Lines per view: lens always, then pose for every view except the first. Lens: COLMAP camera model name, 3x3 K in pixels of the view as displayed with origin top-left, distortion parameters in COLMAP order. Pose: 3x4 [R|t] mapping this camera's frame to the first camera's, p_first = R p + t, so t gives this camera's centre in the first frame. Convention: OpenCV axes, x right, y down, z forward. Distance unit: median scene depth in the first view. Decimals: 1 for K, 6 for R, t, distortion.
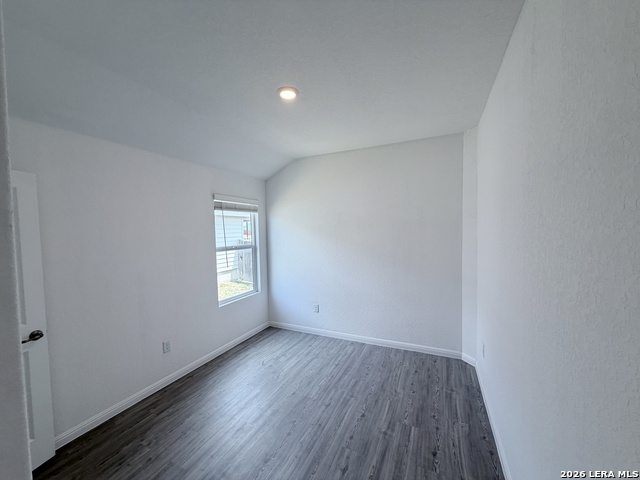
lens RADIAL K [[252.9, 0, 318.0], [0, 252.9, 240.6], [0, 0, 1]] dist [0.000257, 0.000134]
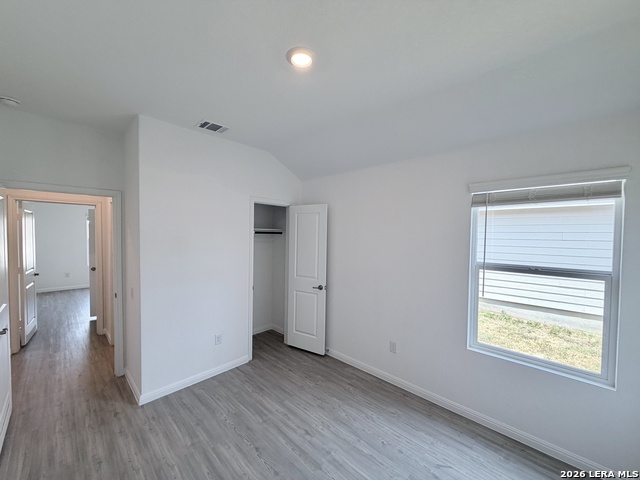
lens RADIAL K [[252.9, 0, 318.0], [0, 252.9, 240.6], [0, 0, 1]] dist [0.000257, 0.000134]
pose [[-0.304044, 0.042532, -0.951708, 0.392366], [-0.053079, 0.996695, 0.061500, -0.051311], [0.951178, 0.069214, -0.300781, 0.841387]]
